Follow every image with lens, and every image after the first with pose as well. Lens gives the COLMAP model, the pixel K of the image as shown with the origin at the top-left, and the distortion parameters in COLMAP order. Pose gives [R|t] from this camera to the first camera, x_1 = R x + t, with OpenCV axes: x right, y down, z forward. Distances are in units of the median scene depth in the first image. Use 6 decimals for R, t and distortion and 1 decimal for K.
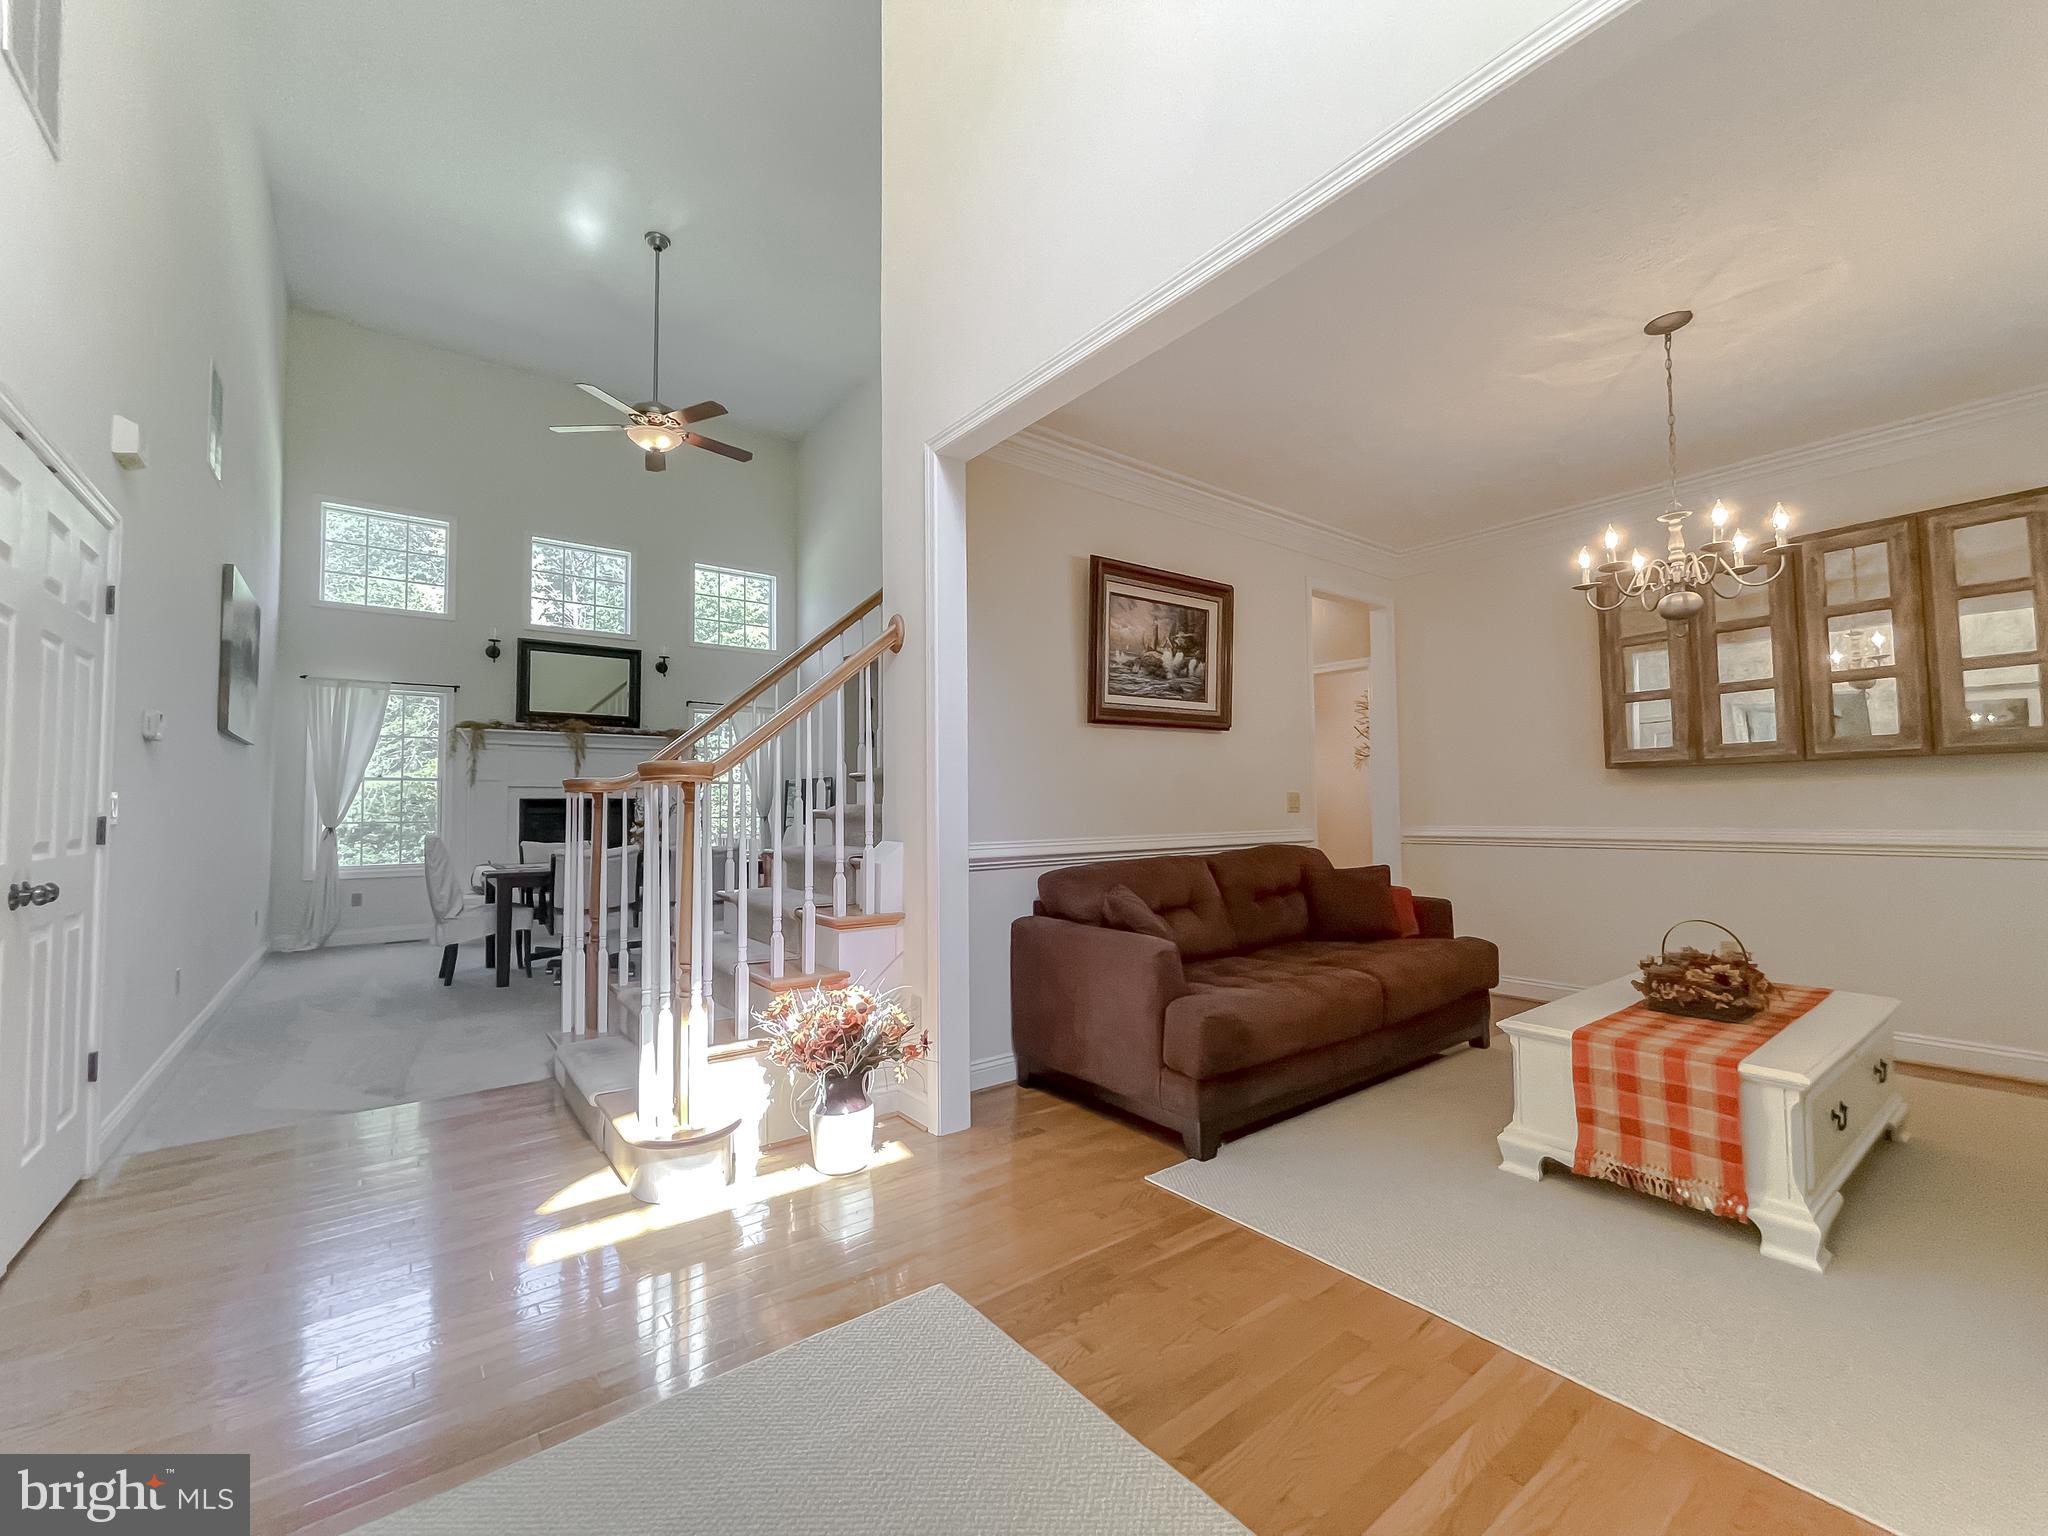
lens RADIAL K [[834.7, 0, 1018.7], [0, 834.7, 771.4], [0, 0, 1]] dist [-0.001657, -0.000288]
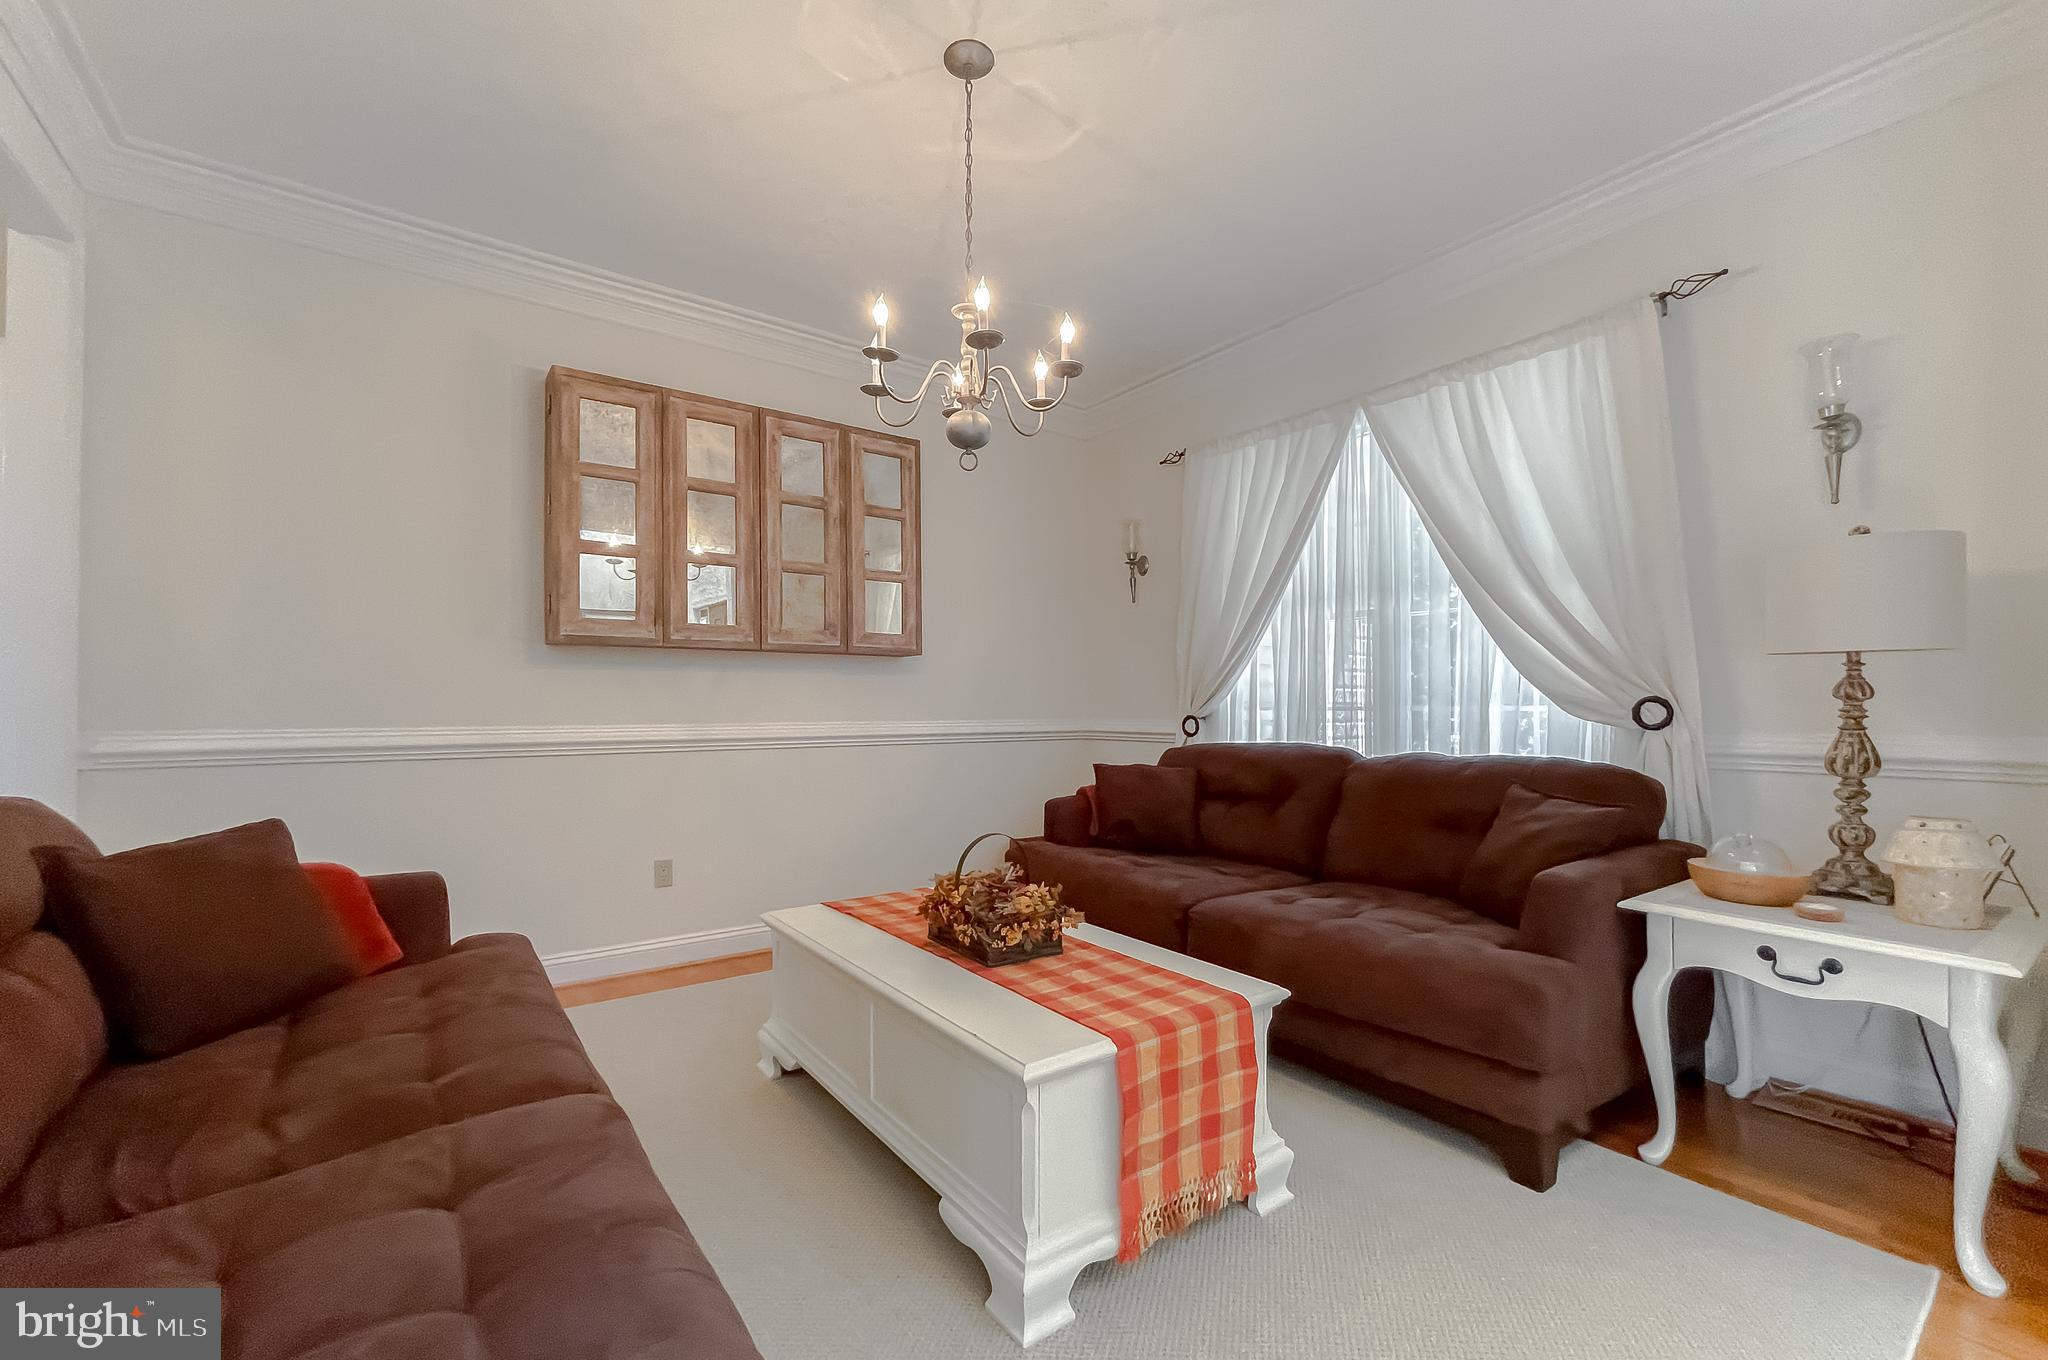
lens RADIAL K [[835.7, 0, 1021.1], [0, 835.7, 699.3], [0, 0, 1]] dist [-0.010384, 0.004285]
pose [[0.018791, 0.021231, 0.999598, 0.022416], [-0.043978, 0.998824, -0.020388, 0.050942], [-0.998856, -0.043577, 0.019703, 0.731830]]
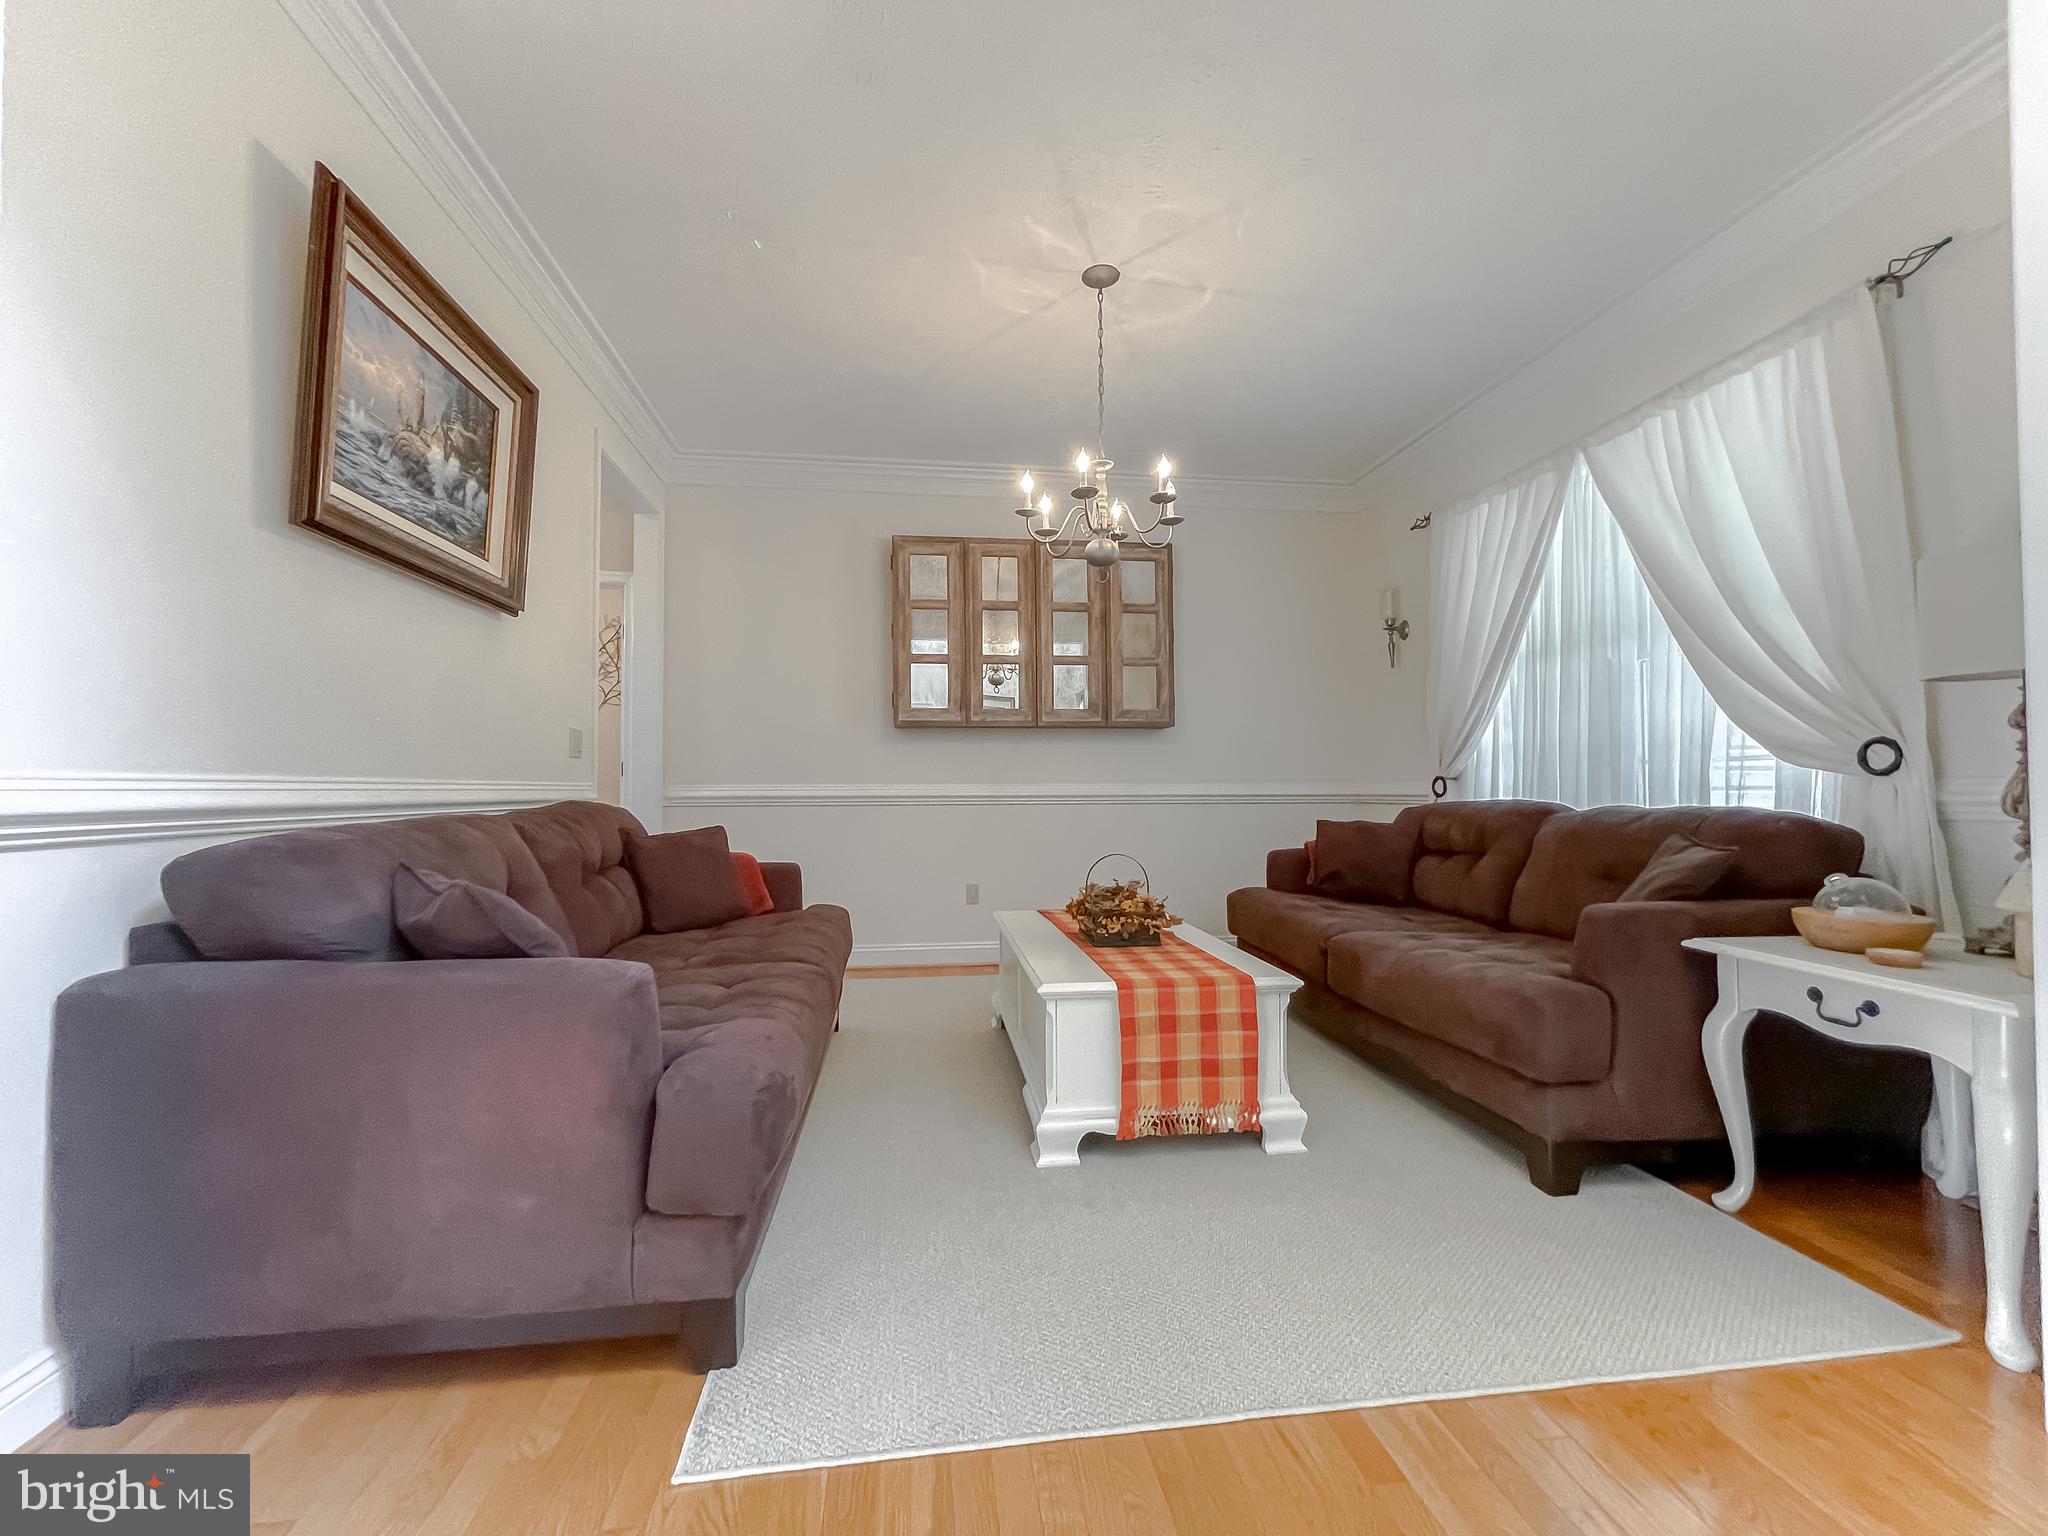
lens RADIAL K [[834.7, 0, 1018.7], [0, 834.7, 771.4], [0, 0, 1]] dist [-0.001657, -0.000288]
pose [[0.497966, 0.029370, 0.866699, -0.116083], [-0.040899, 0.999110, -0.010359, 0.068977], [-0.866232, -0.030288, 0.498723, 0.446244]]
